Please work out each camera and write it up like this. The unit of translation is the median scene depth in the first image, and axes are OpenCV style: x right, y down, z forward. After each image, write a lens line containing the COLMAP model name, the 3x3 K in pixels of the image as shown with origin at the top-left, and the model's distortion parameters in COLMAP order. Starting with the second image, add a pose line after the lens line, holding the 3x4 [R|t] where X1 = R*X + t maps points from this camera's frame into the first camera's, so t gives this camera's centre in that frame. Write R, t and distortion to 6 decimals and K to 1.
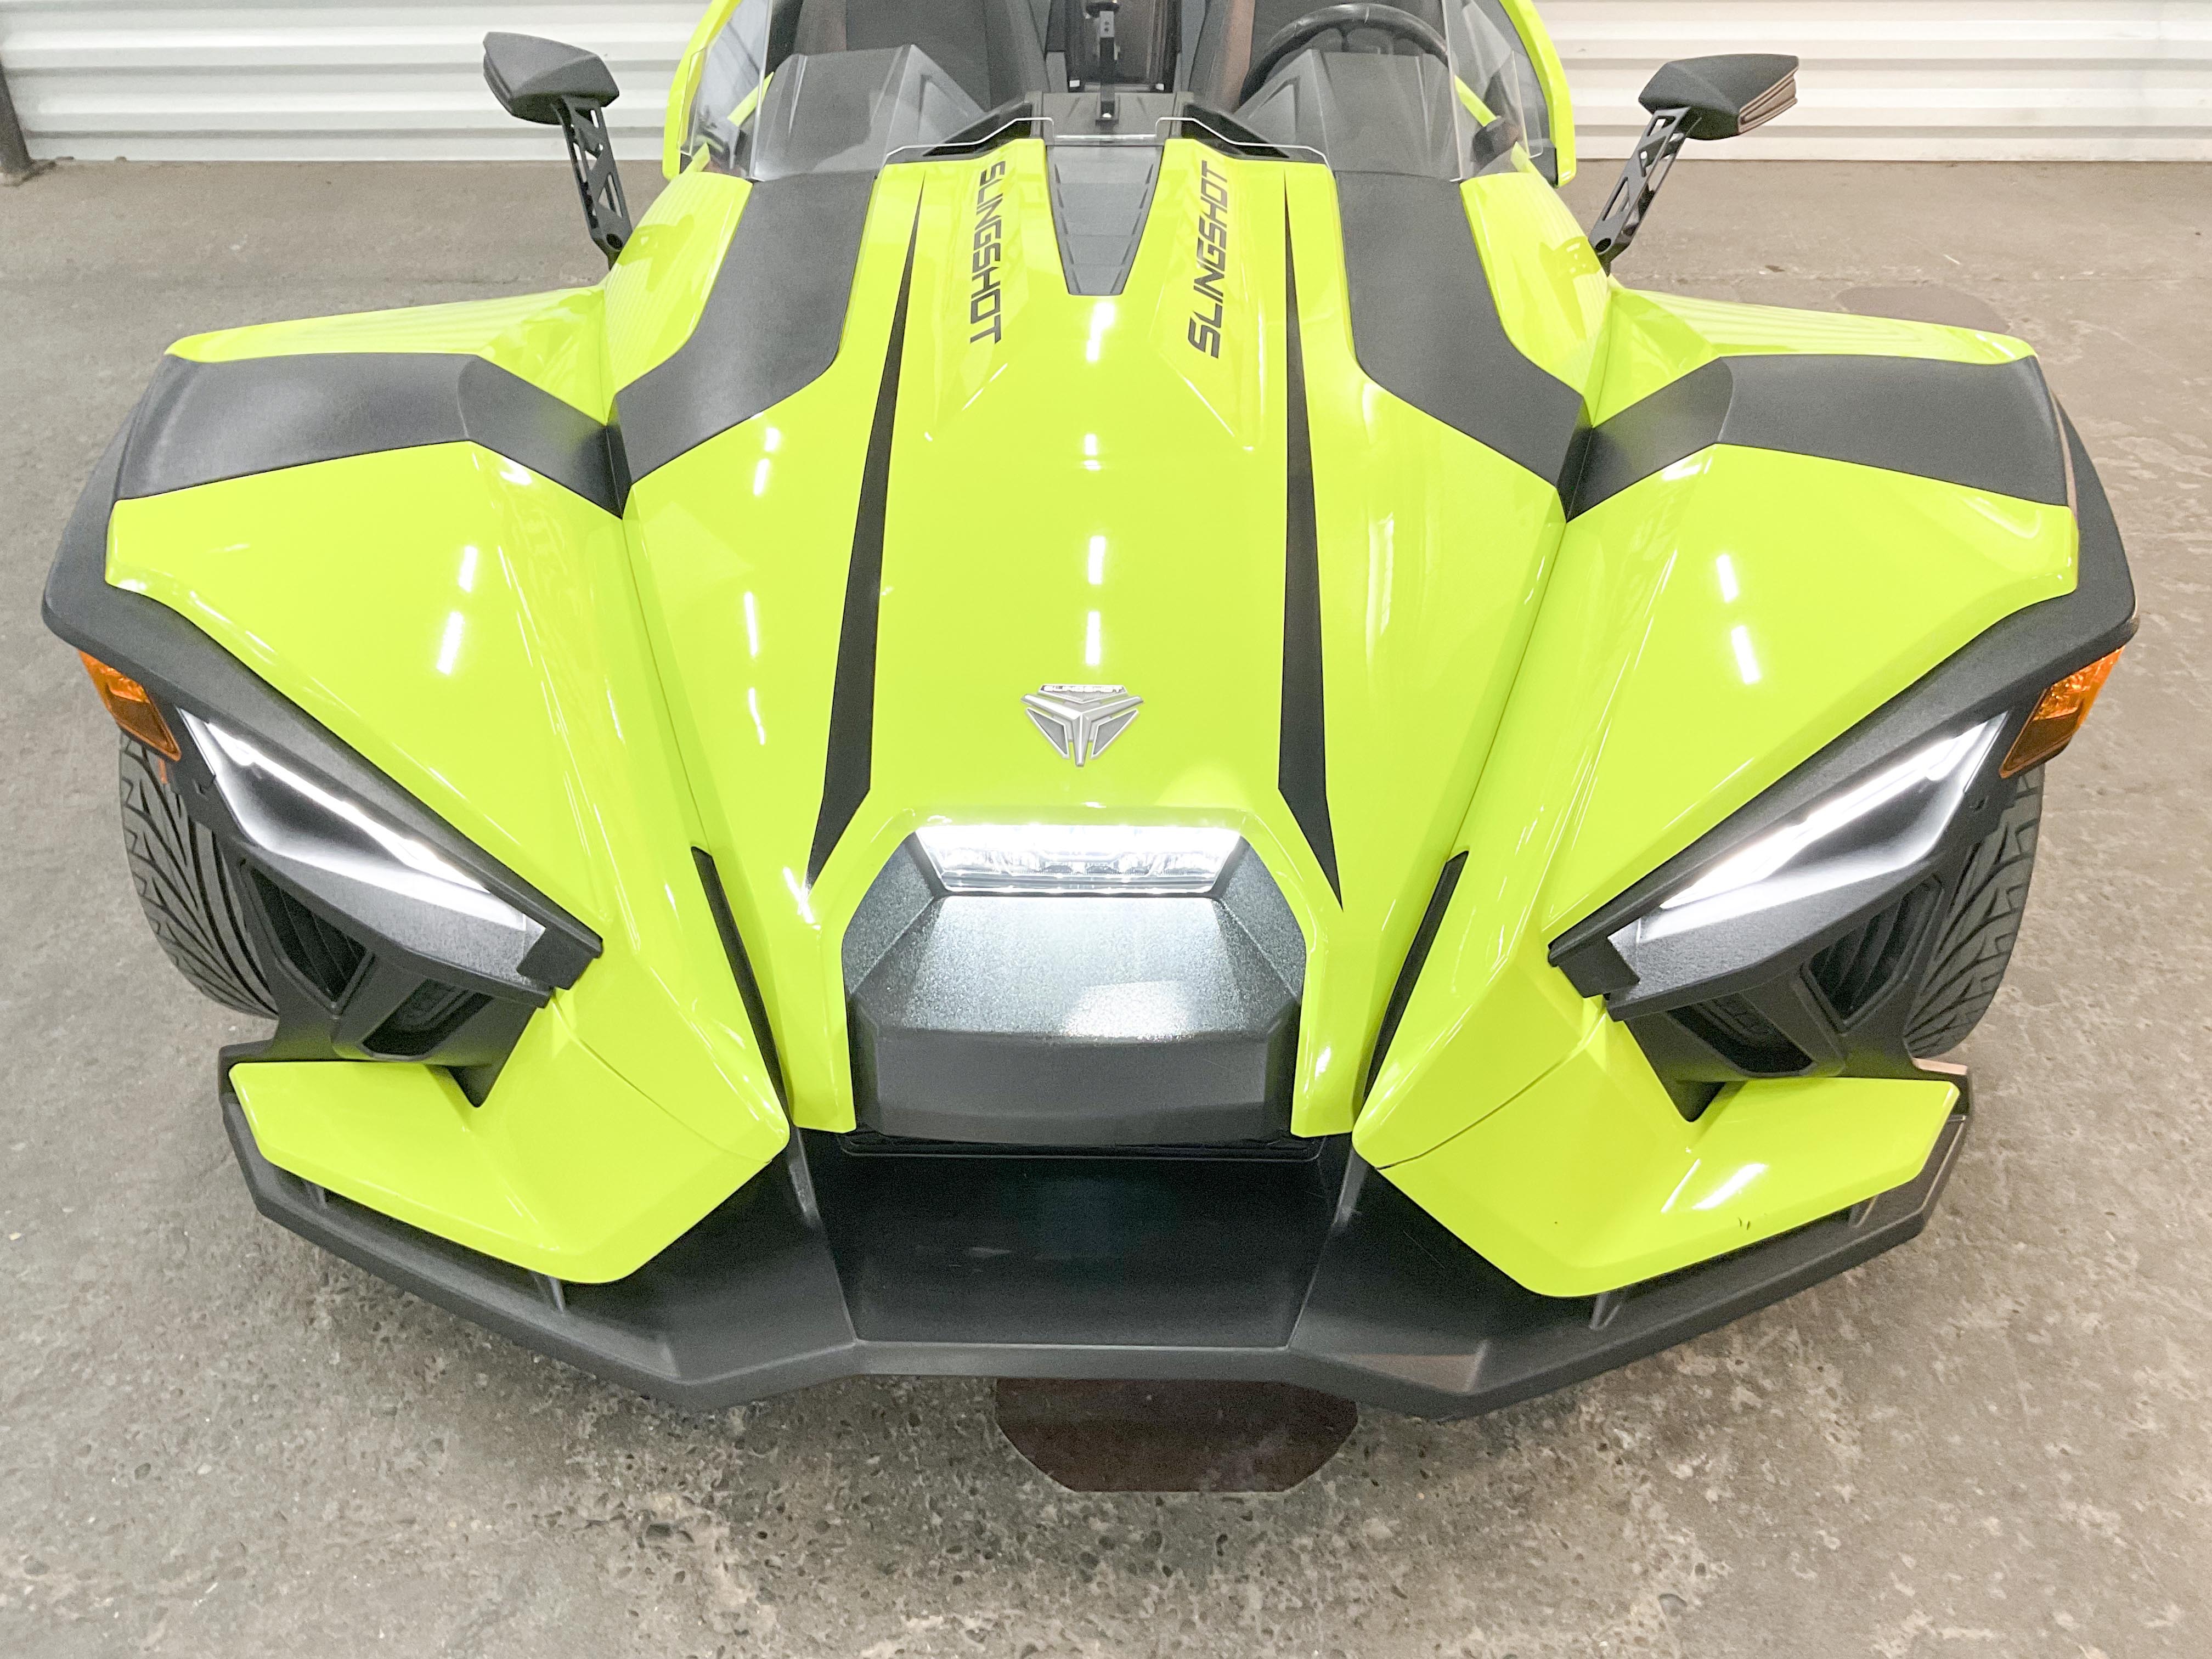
lens RADIAL K [[1861.8, 0, 1097.1], [0, 1861.8, 833.0], [0, 0, 1]] dist [-0.009422, -0.008662]
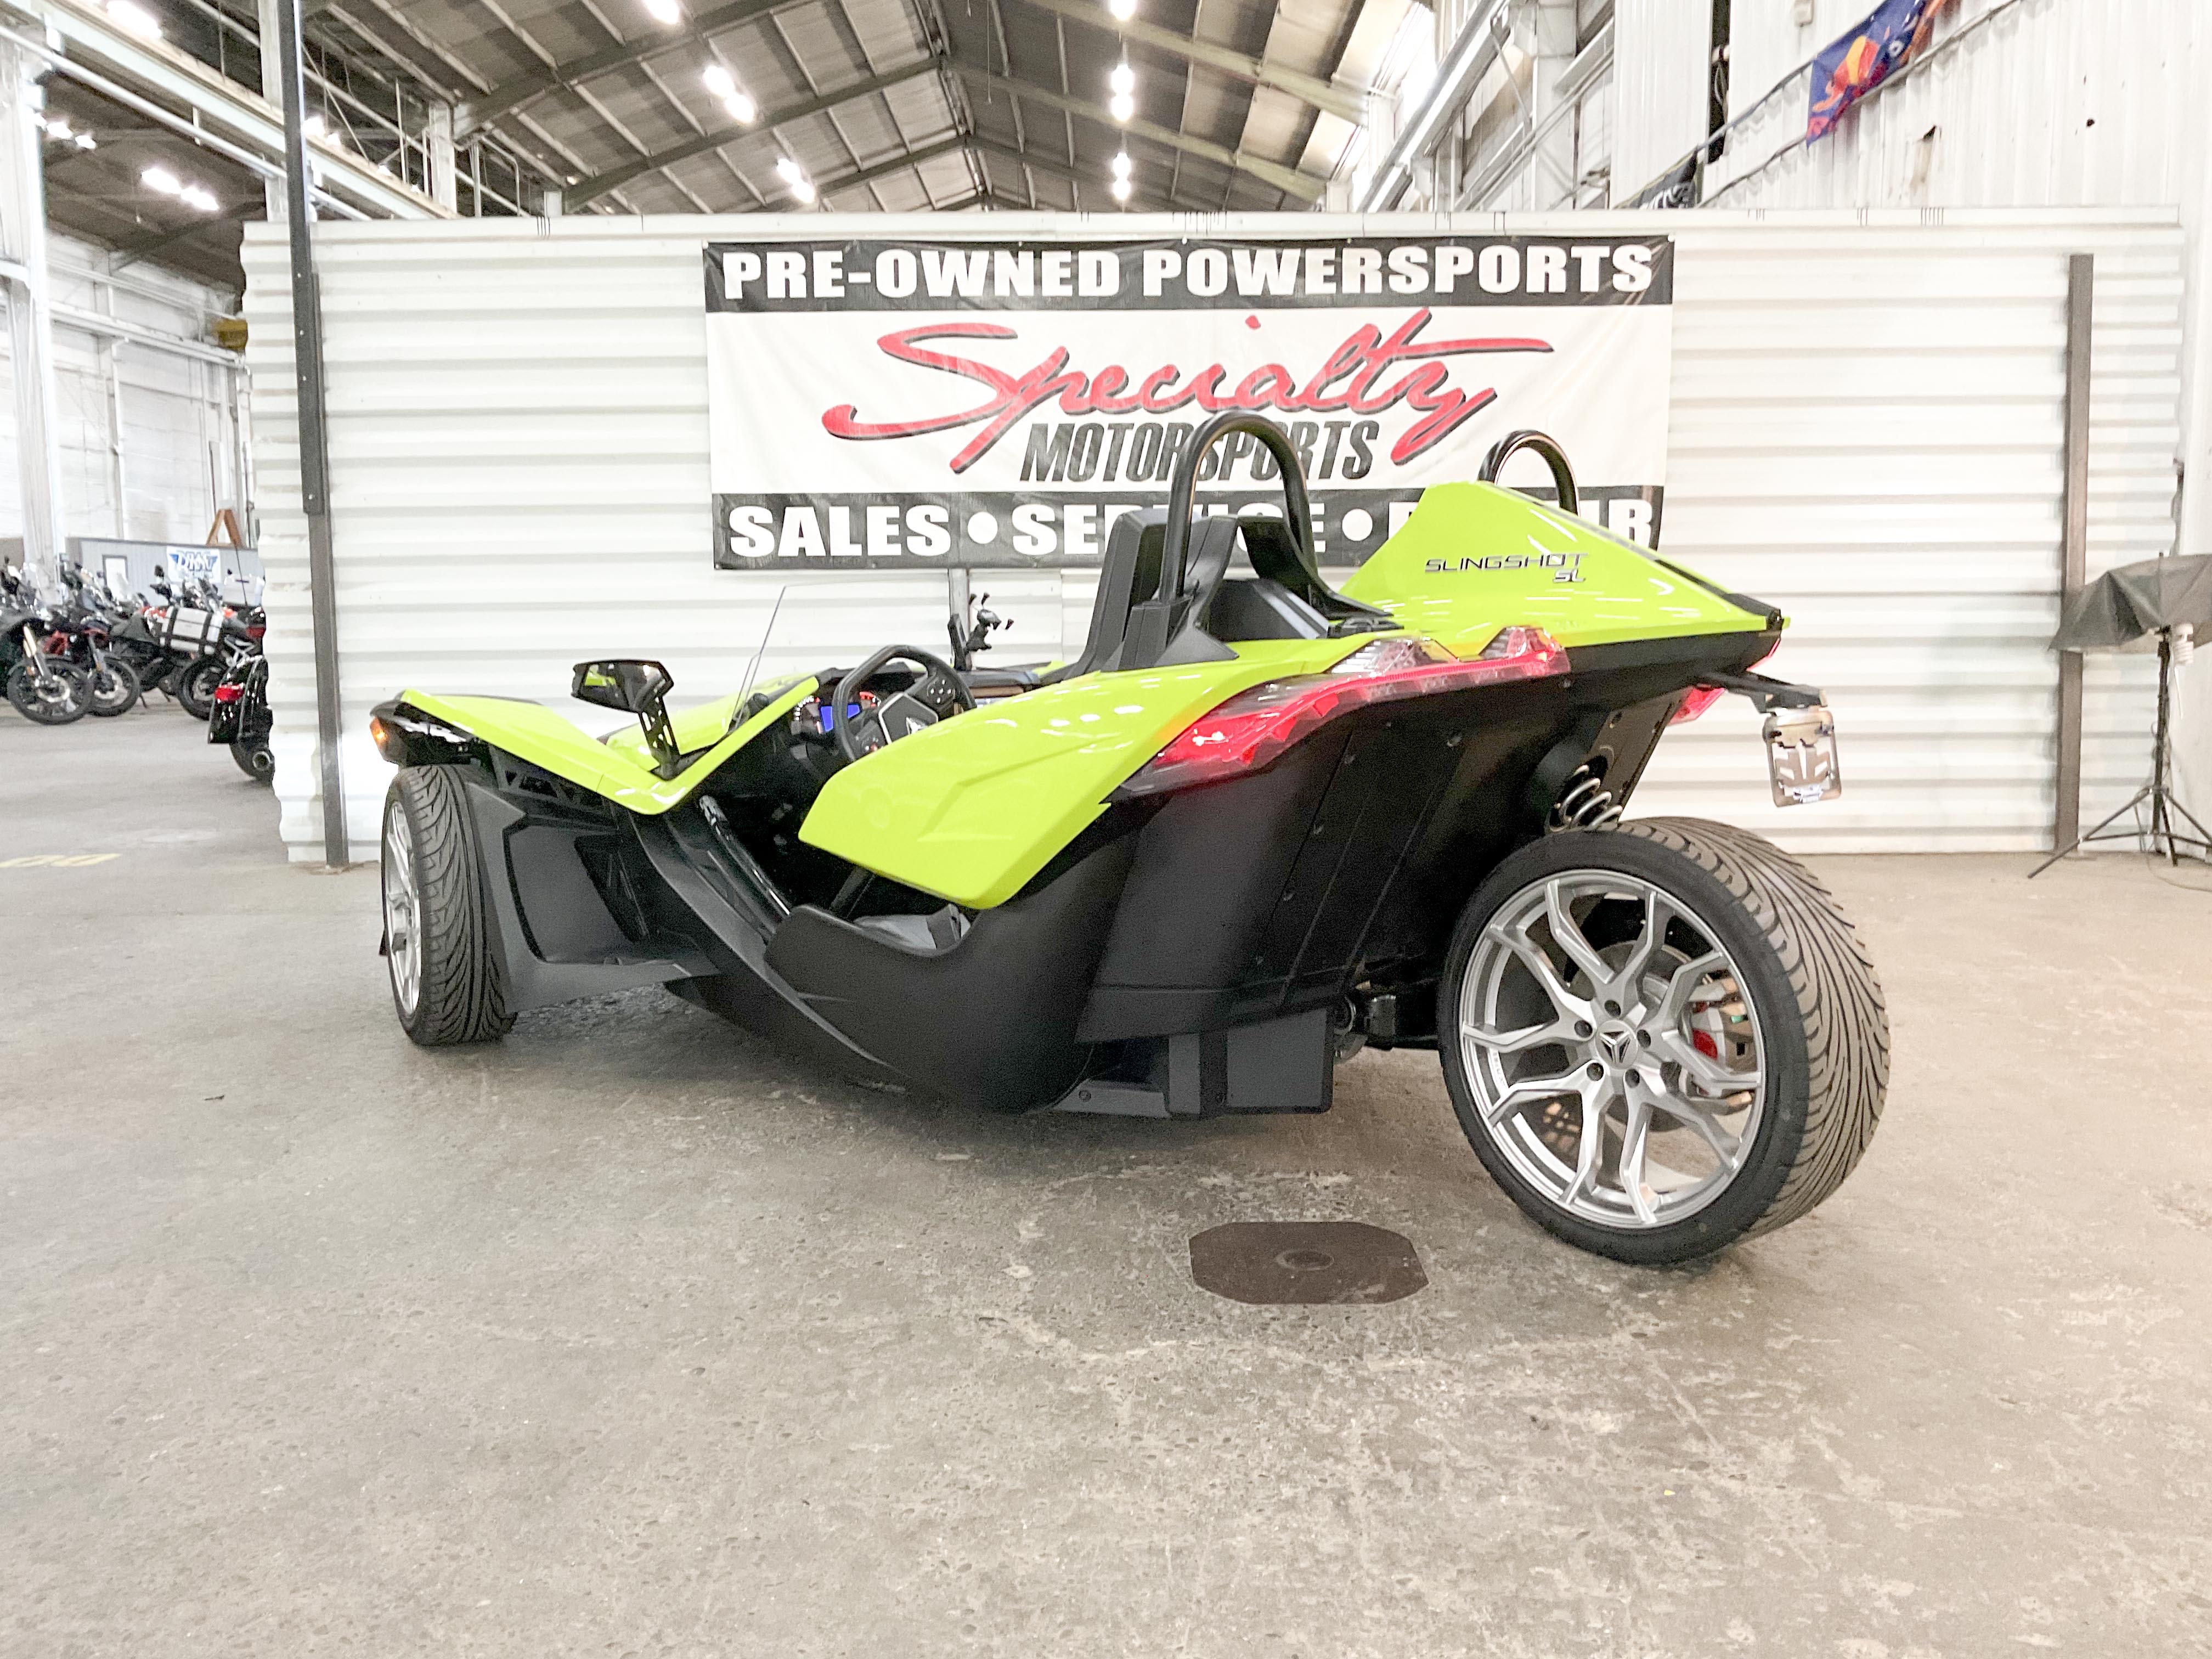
lens RADIAL K [[1861.8, 0, 1099.2], [0, 1861.8, 823.3], [0, 0, 1]] dist [-0.009422, -0.008662]
pose [[0.999992, -0.003995, 0.000399, -0.137023], [0.003723, 0.885352, -0.464907, 0.715267], [0.001504, 0.464905, 0.885359, -0.560090]]
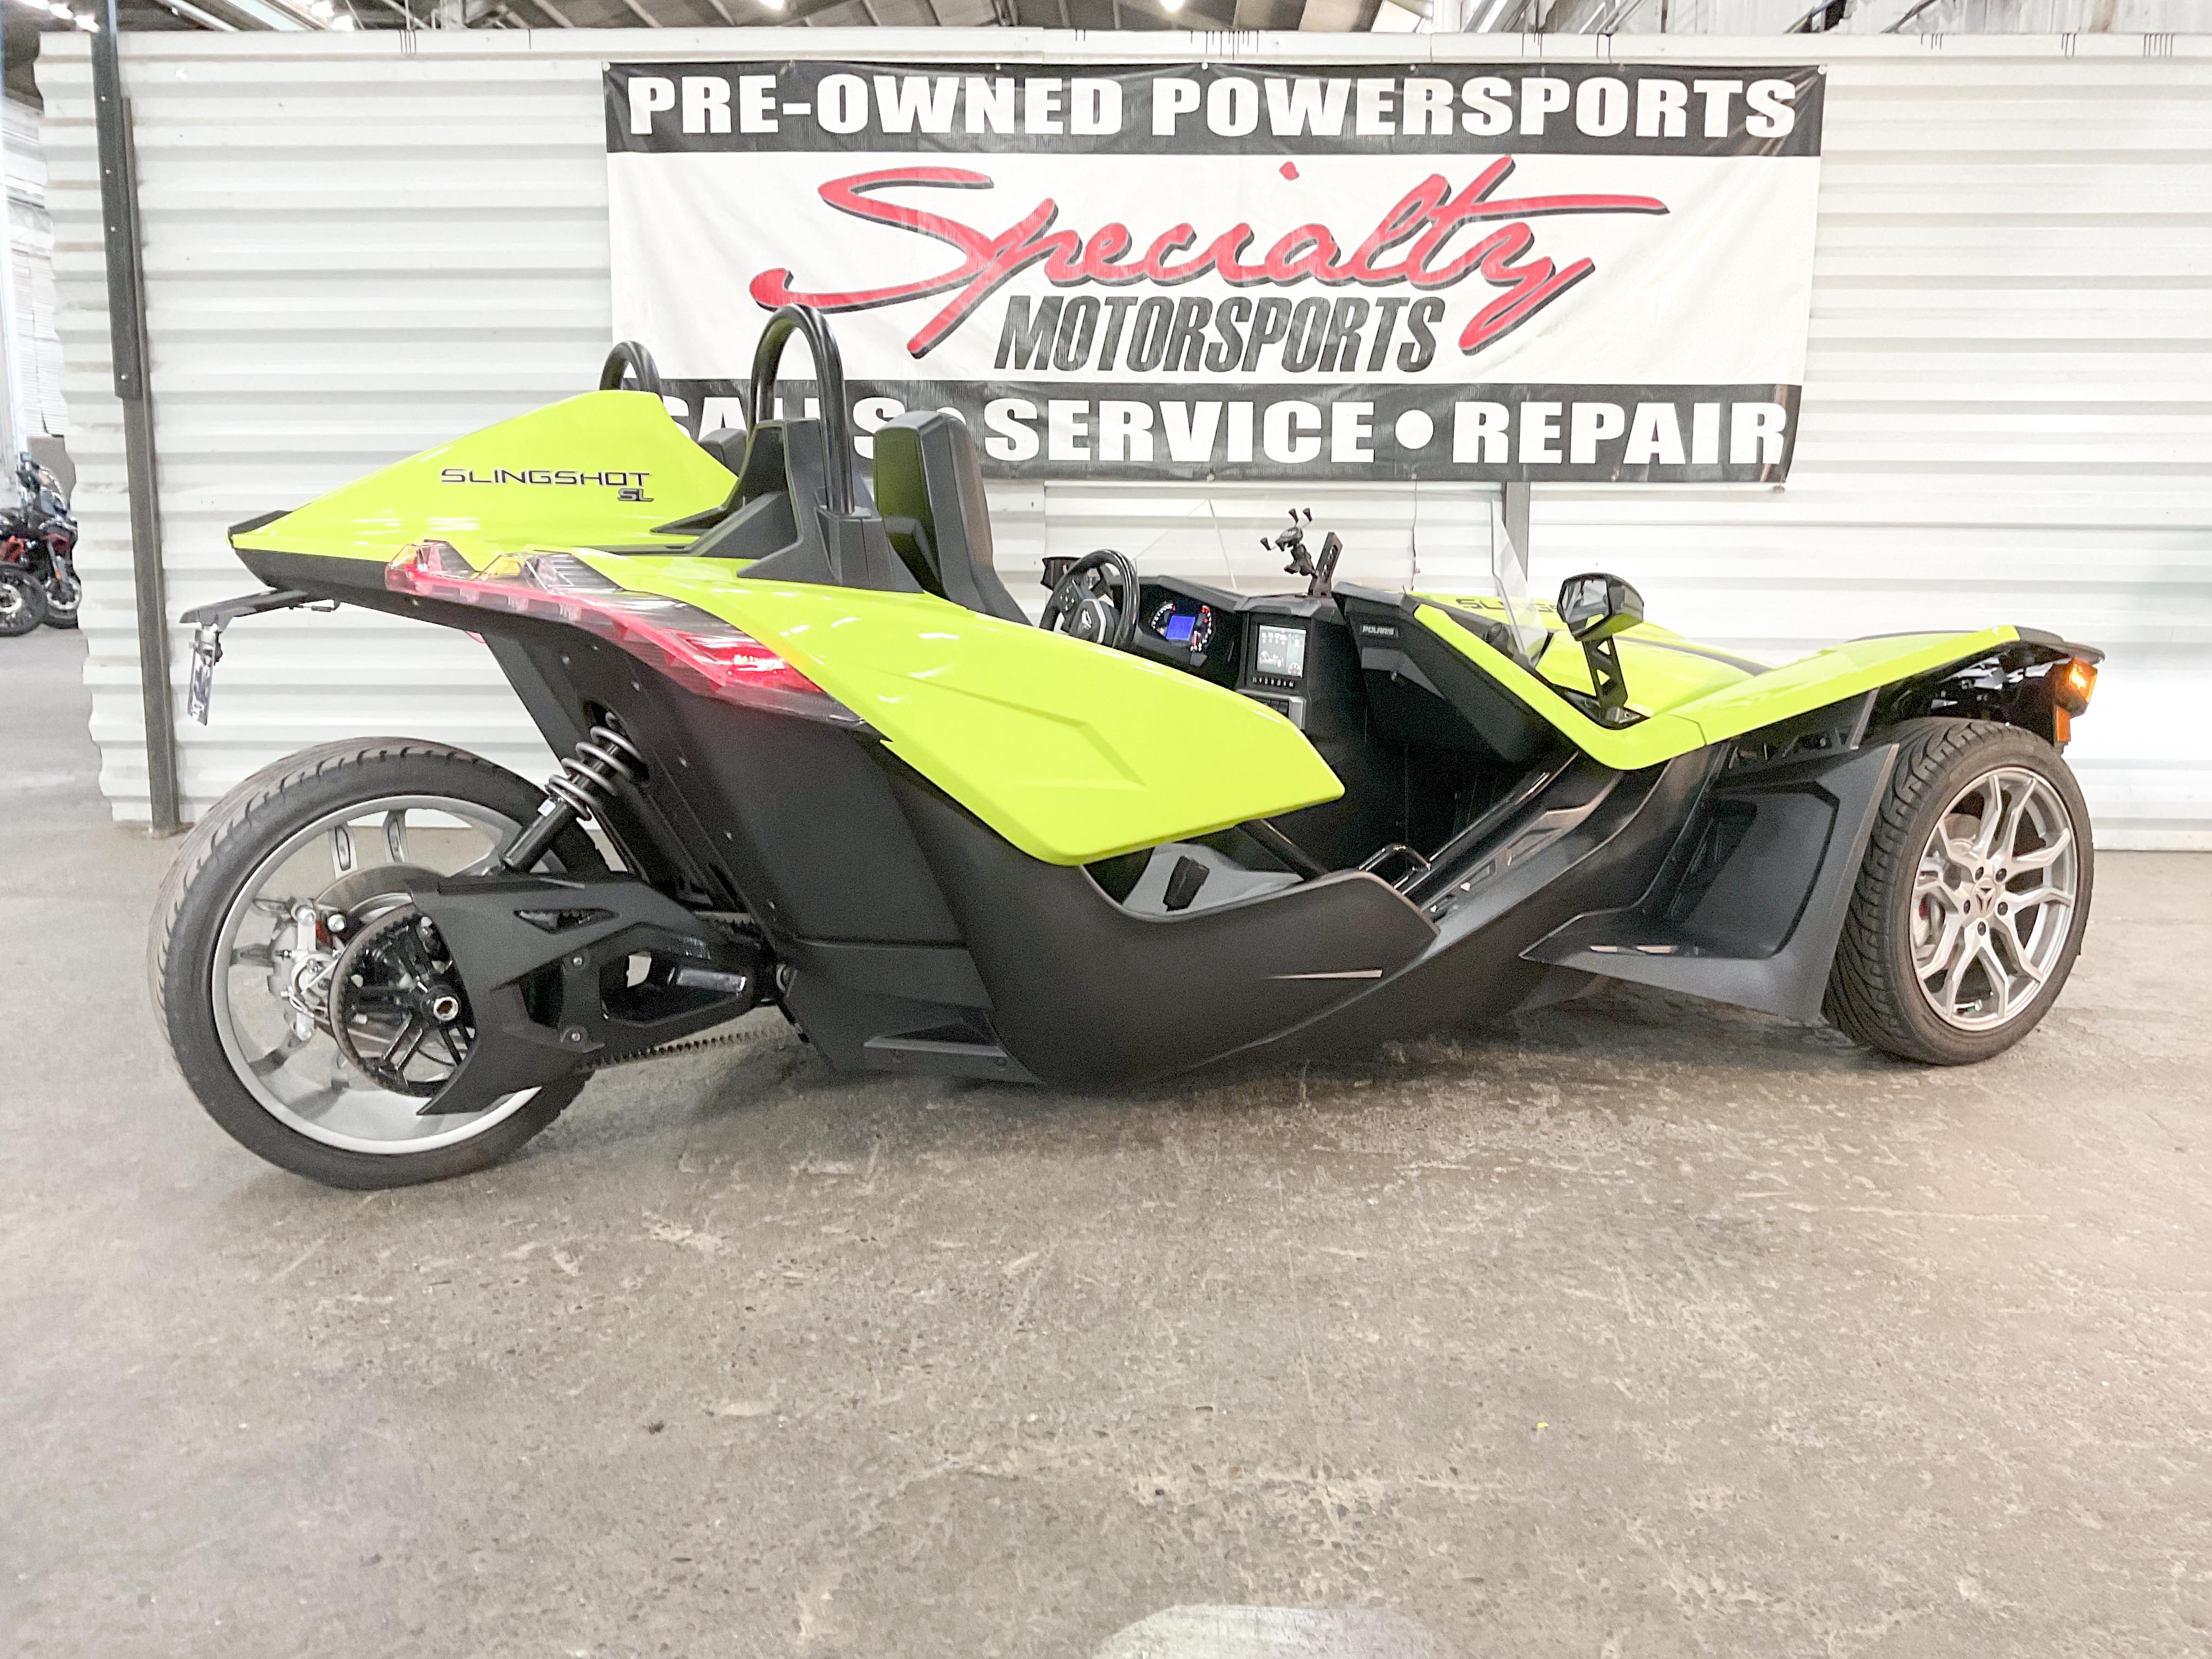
lens RADIAL K [[1861.8, 0, 1101.1], [0, 1861.8, 826.2], [0, 0, 1]] dist [-0.009422, -0.008662]
pose [[0.999649, 0.015137, -0.021761, -0.036733], [-0.022972, 0.904309, -0.426261, 0.284518], [0.013226, 0.426611, 0.904339, 0.073207]]
